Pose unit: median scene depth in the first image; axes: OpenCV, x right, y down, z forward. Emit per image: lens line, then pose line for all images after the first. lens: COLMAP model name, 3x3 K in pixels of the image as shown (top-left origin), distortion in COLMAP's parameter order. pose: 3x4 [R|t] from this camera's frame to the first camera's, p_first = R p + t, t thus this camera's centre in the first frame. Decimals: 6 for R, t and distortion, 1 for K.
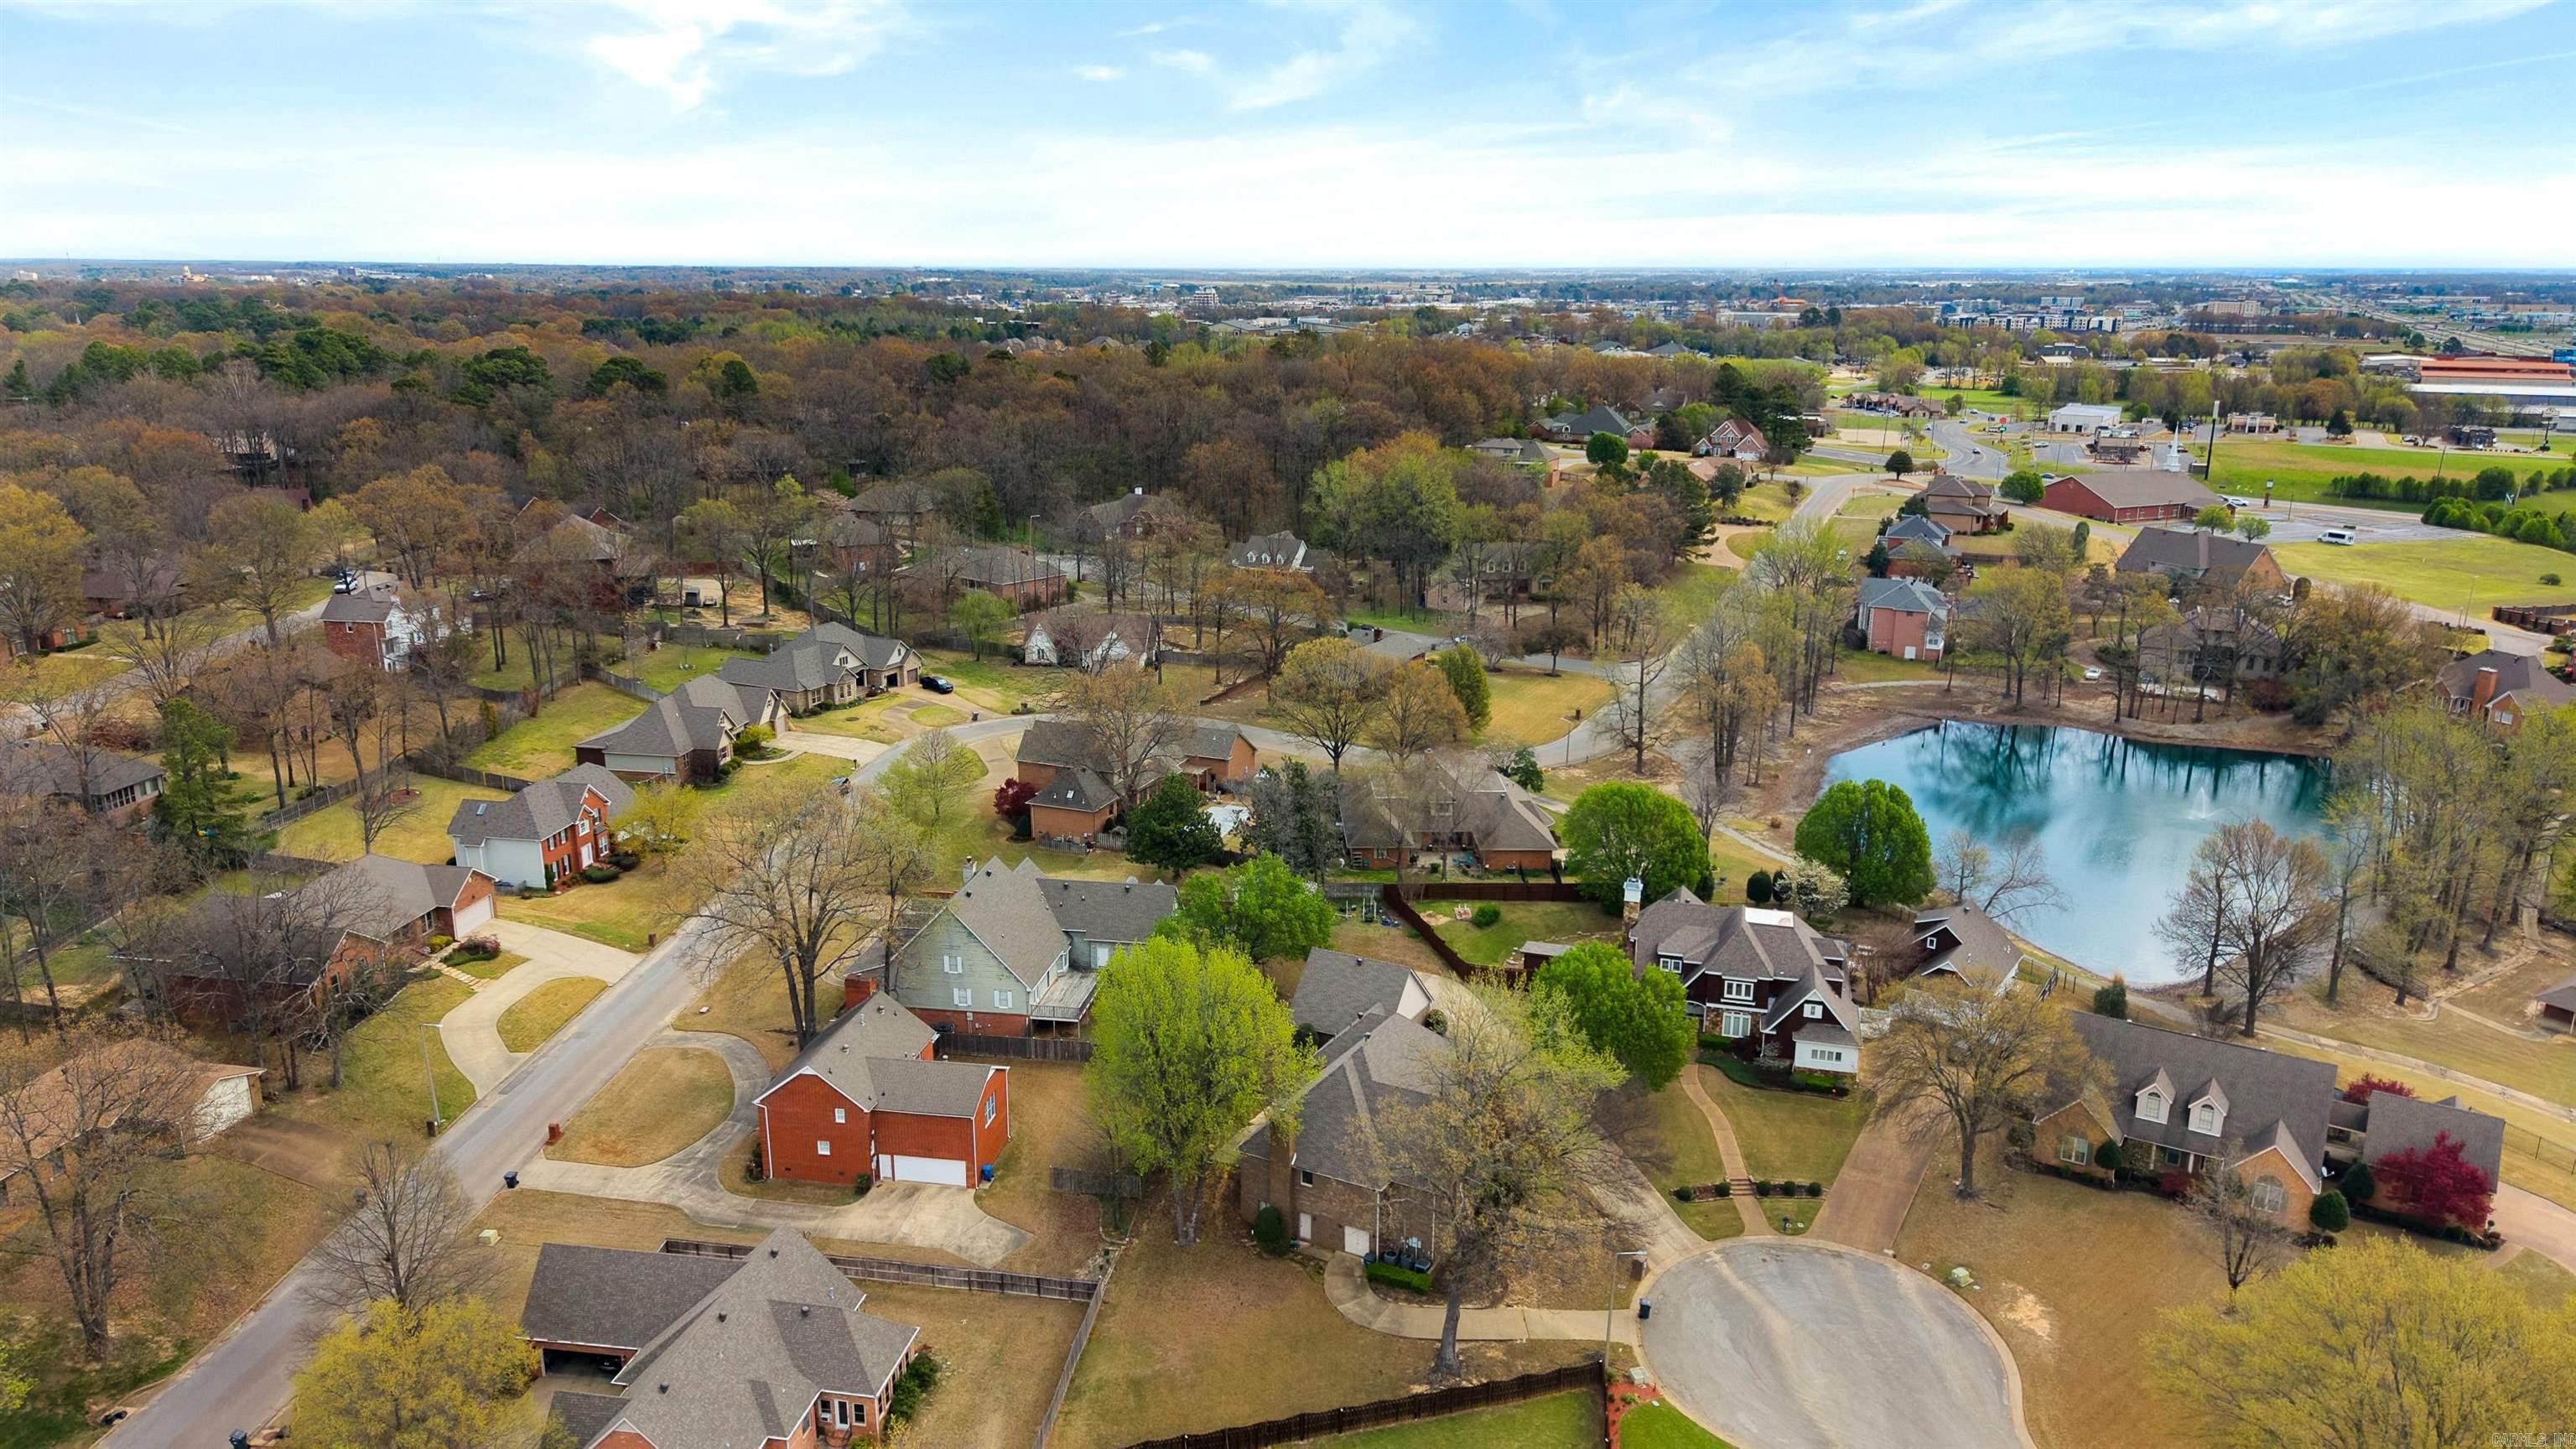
lens RADIAL K [[1700.2, 0, 1288.0], [0, 1700.2, 724.5], [0, 0, 1]] dist [0.008217, -0.002834]
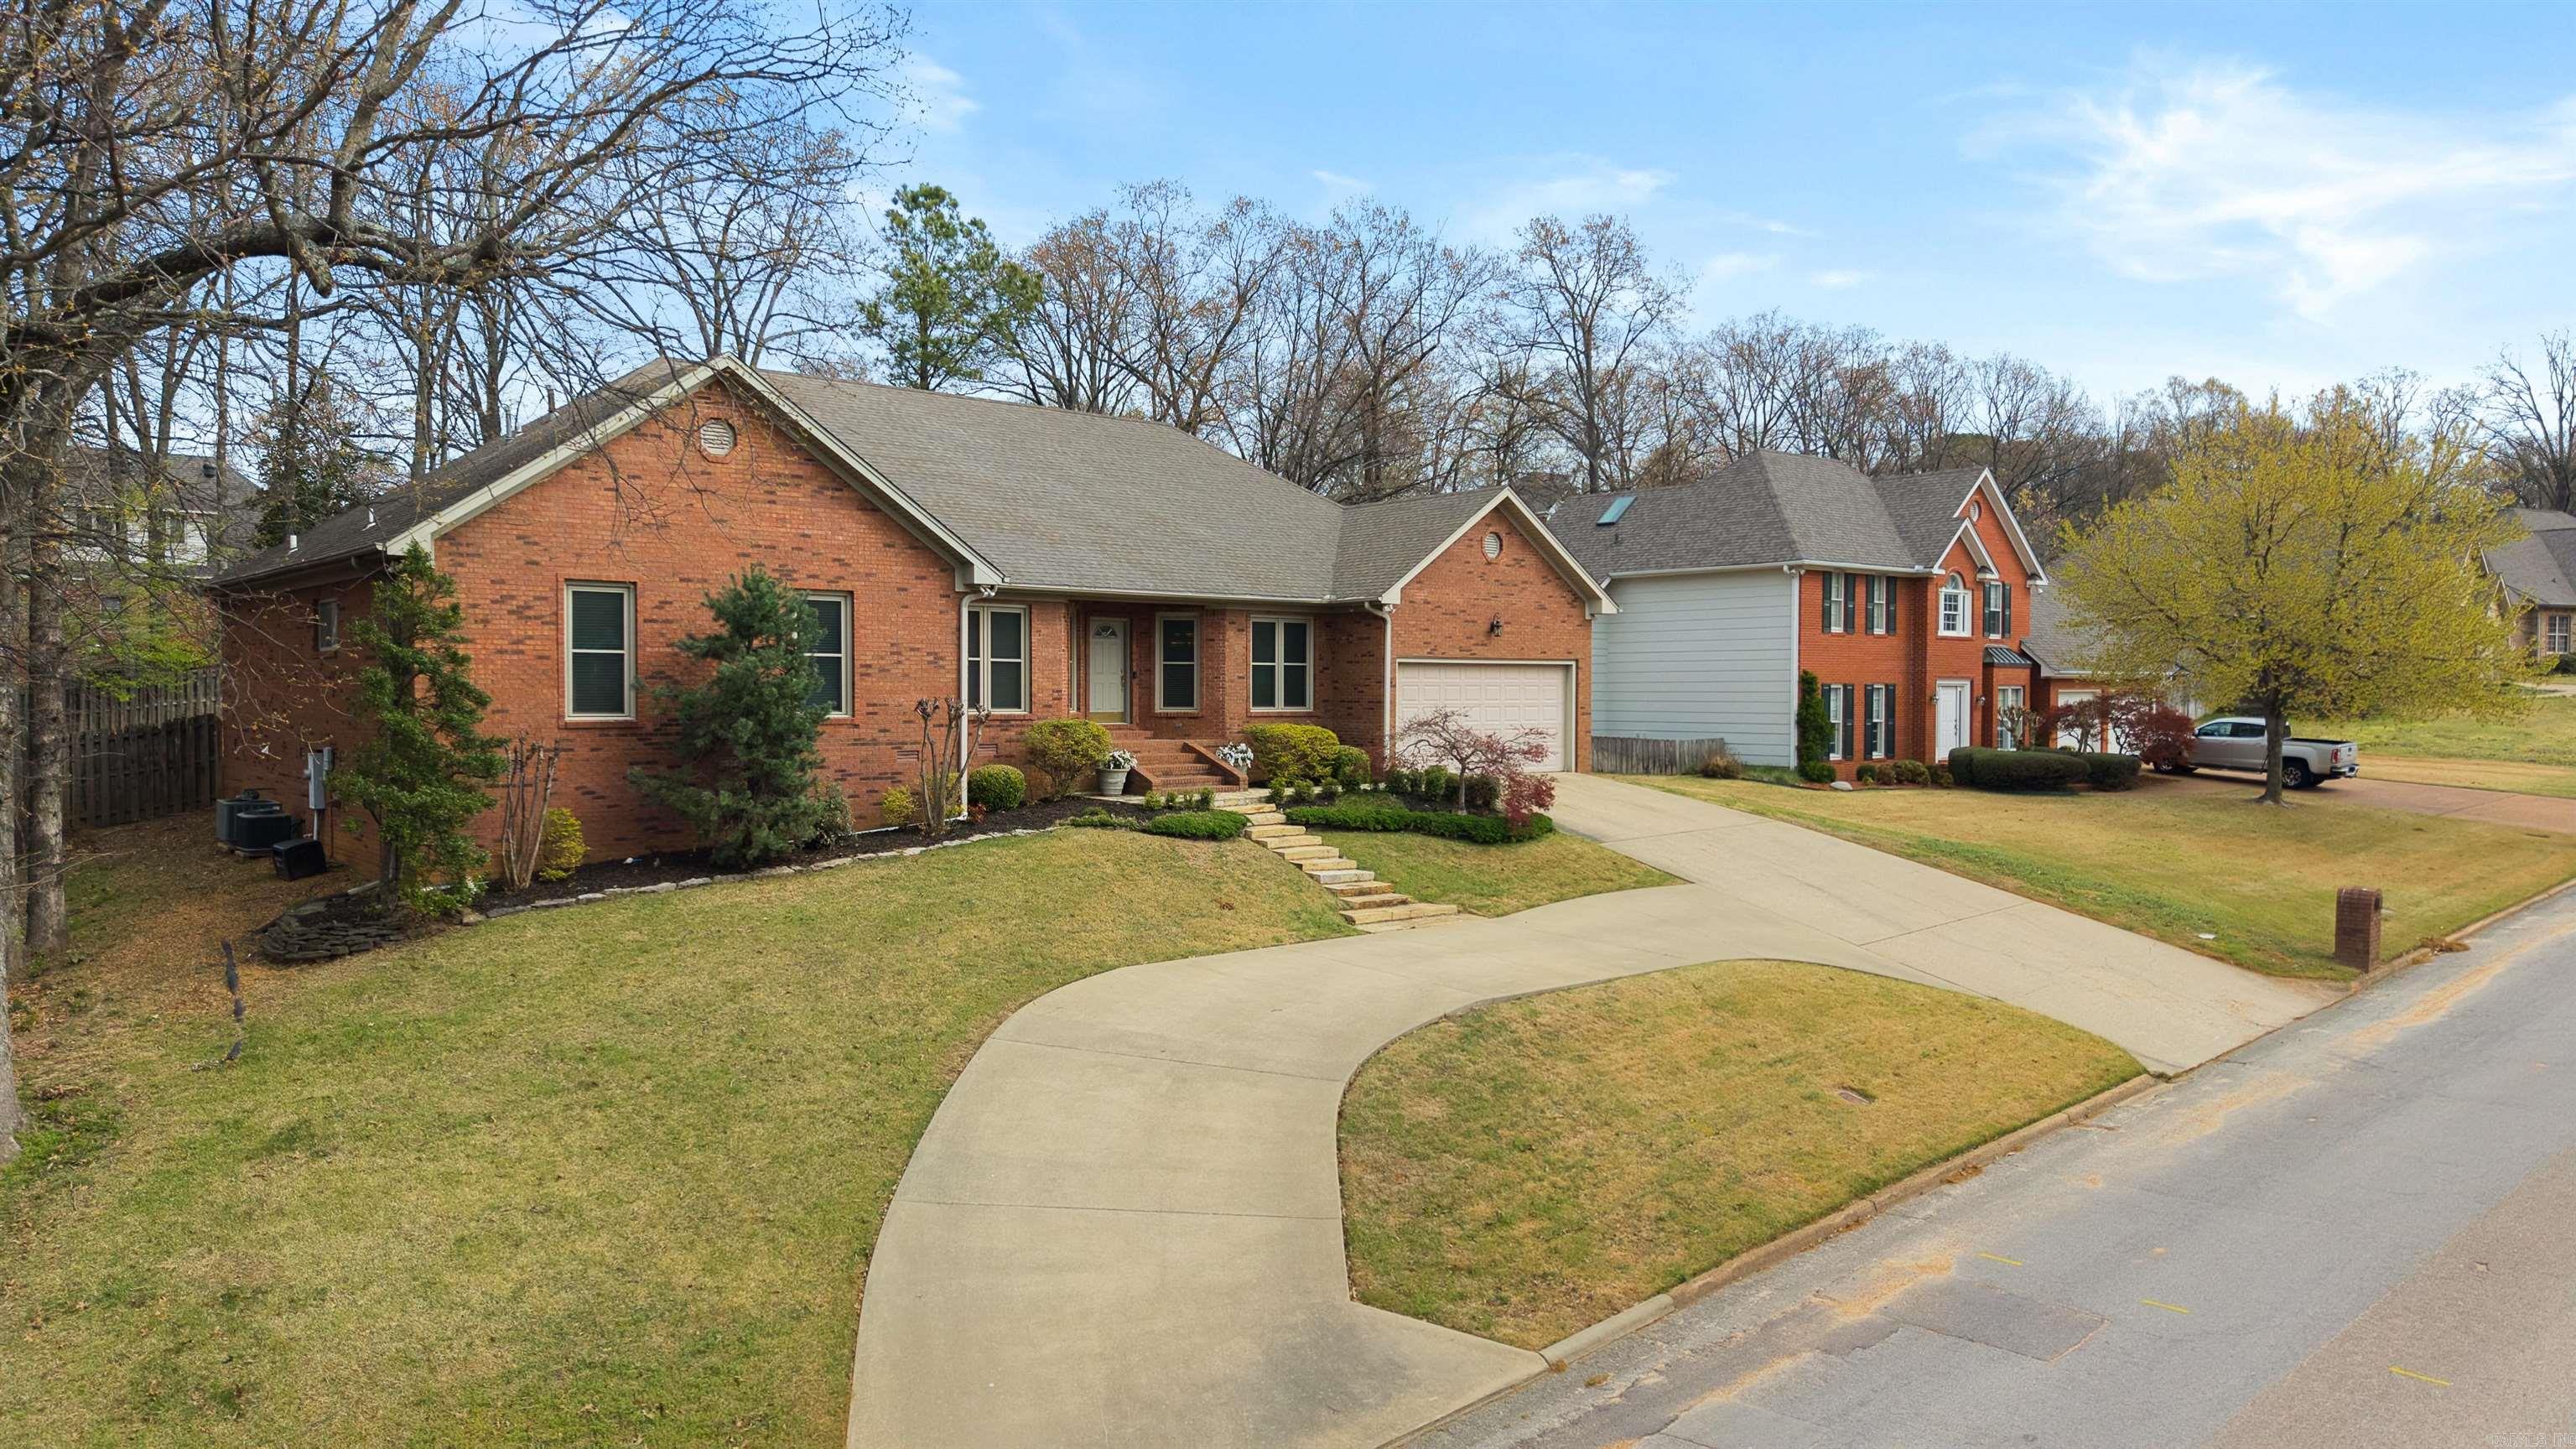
lens RADIAL K [[1700.2, 0, 1288.0], [0, 1700.2, 724.5], [0, 0, 1]] dist [0.008217, -0.002834]
pose [[0.758460, 0.015971, -0.651524, -0.346184], [-0.175966, 0.967589, -0.181128, 0.157583], [0.627515, 0.252024, 0.736688, 0.806445]]
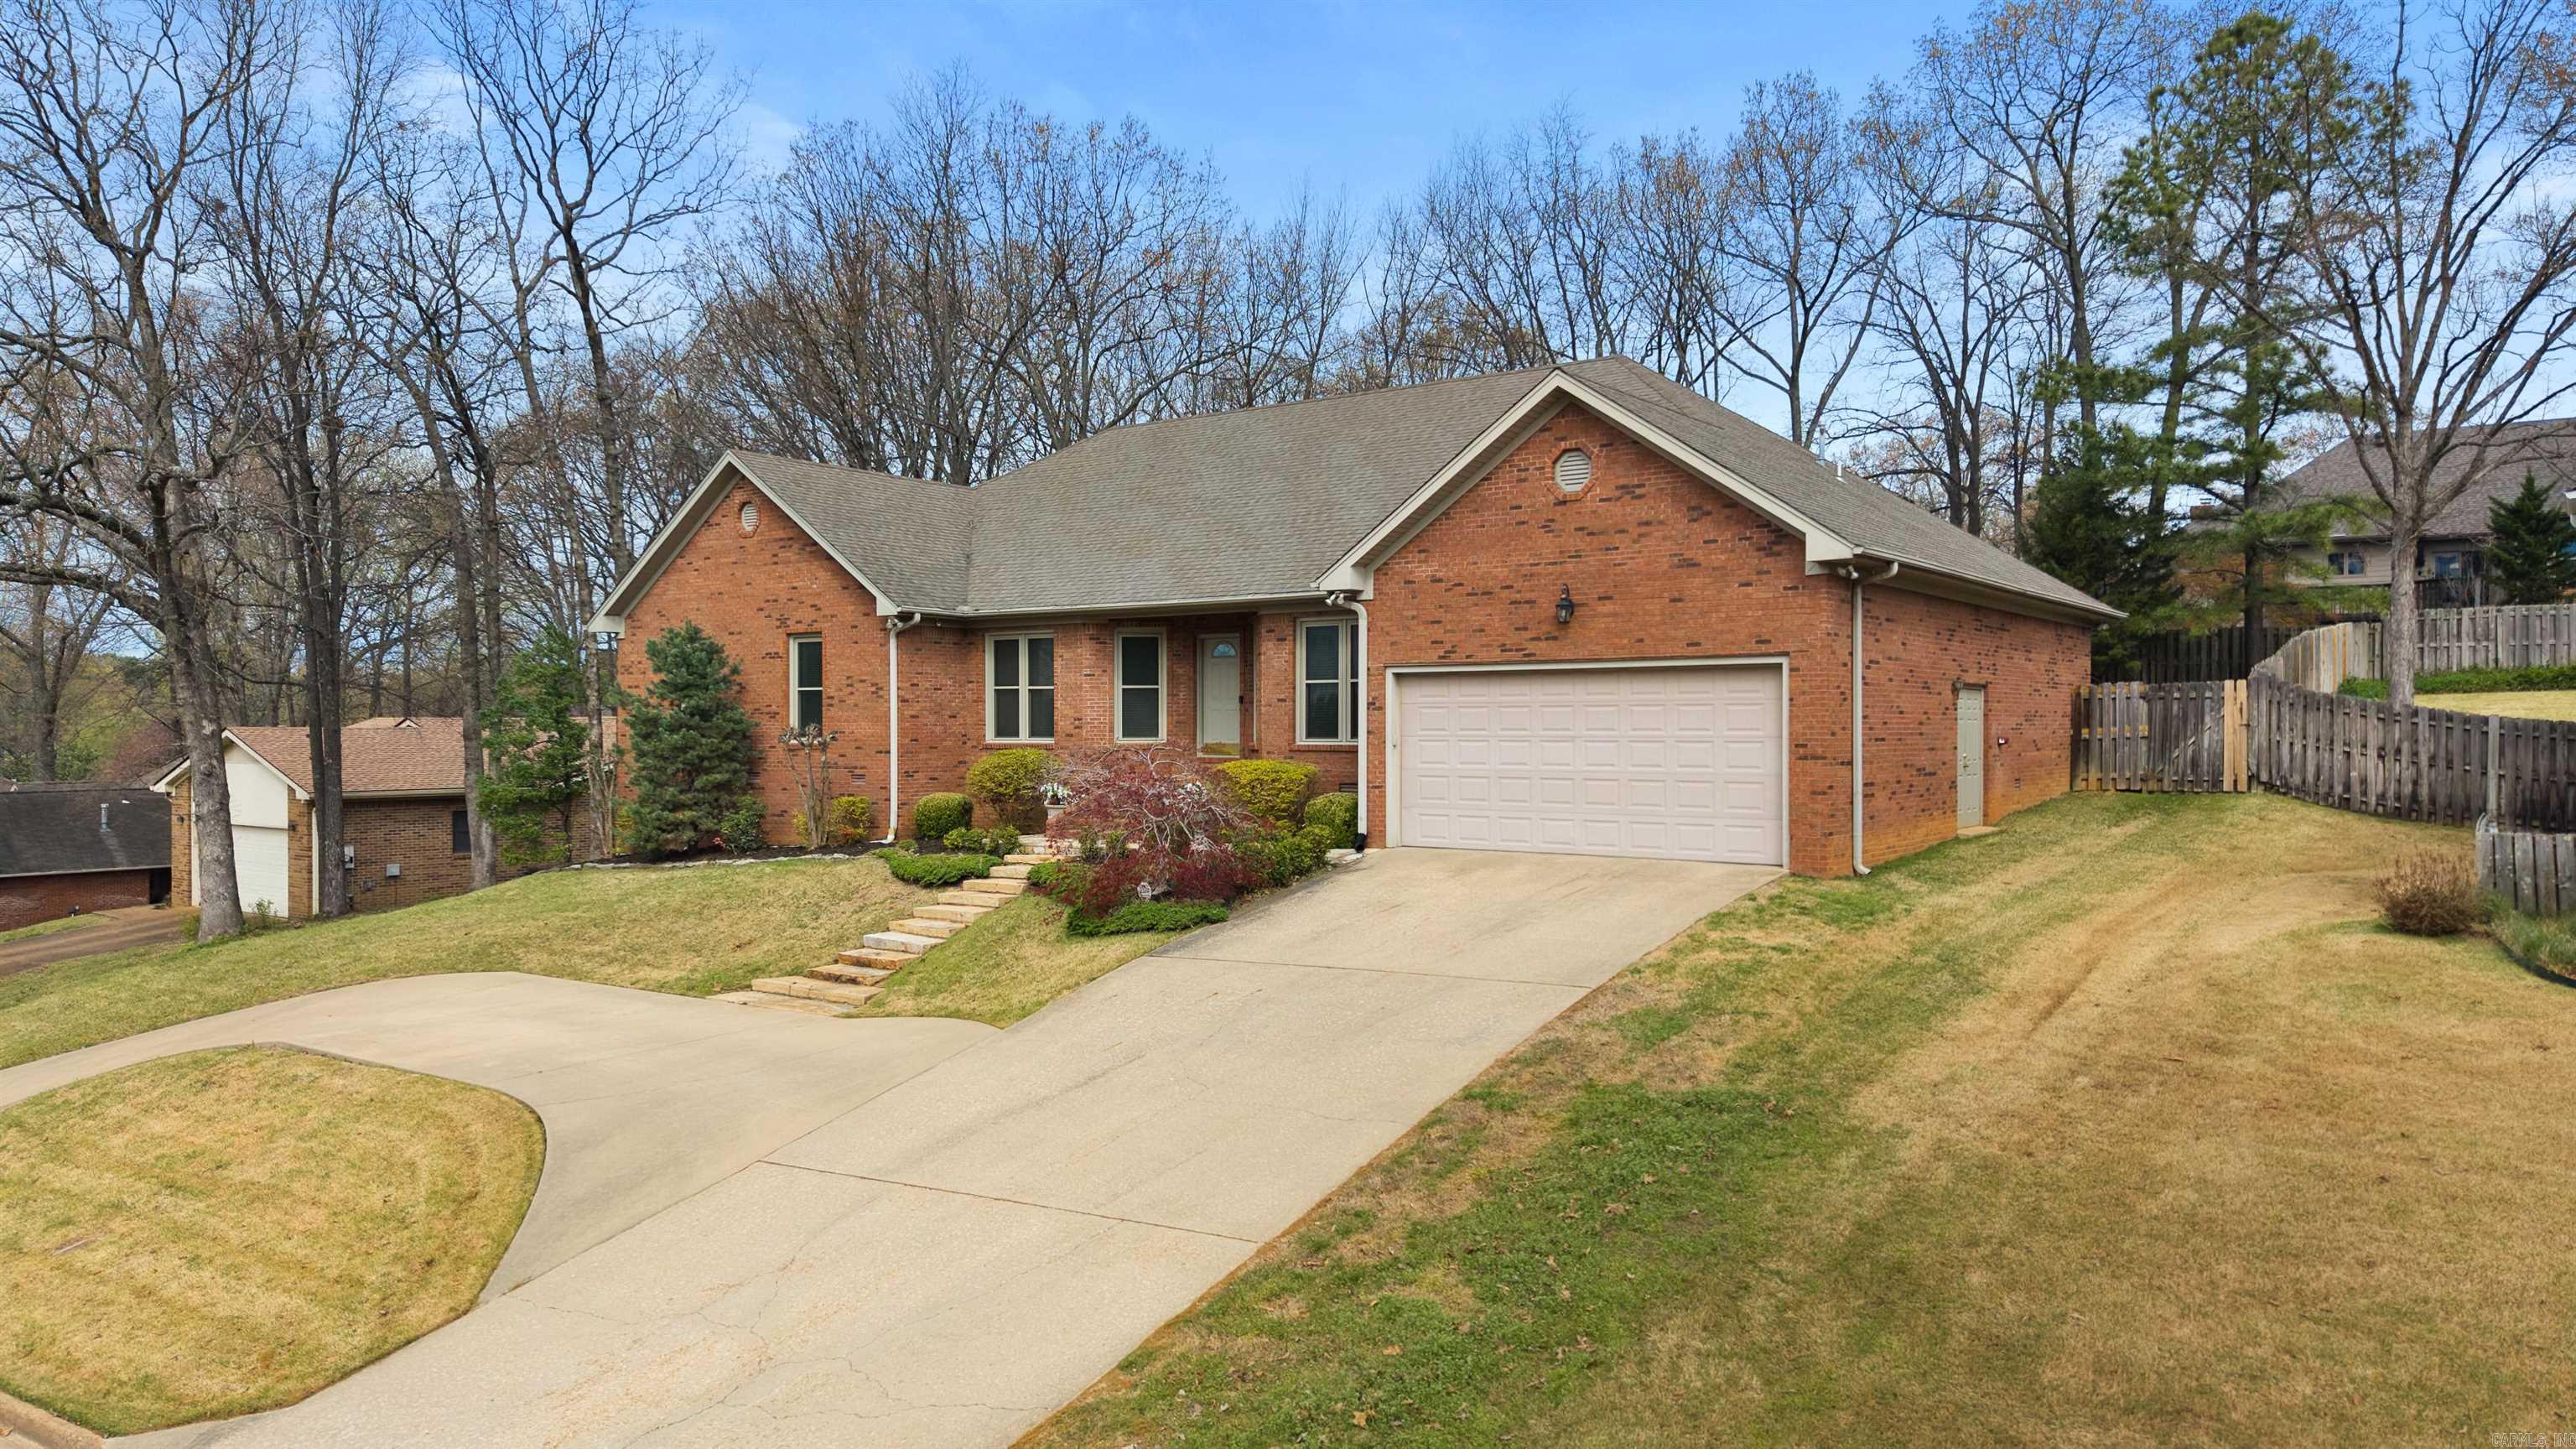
lens RADIAL K [[1700.2, 0, 1288.0], [0, 1700.2, 724.5], [0, 0, 1]] dist [0.008217, -0.002834]
pose [[-0.461155, 0.000852, -0.887319, -0.343165], [-0.234394, 0.964361, 0.122745, 0.097961], [0.855801, 0.264587, -0.444521, 1.026191]]
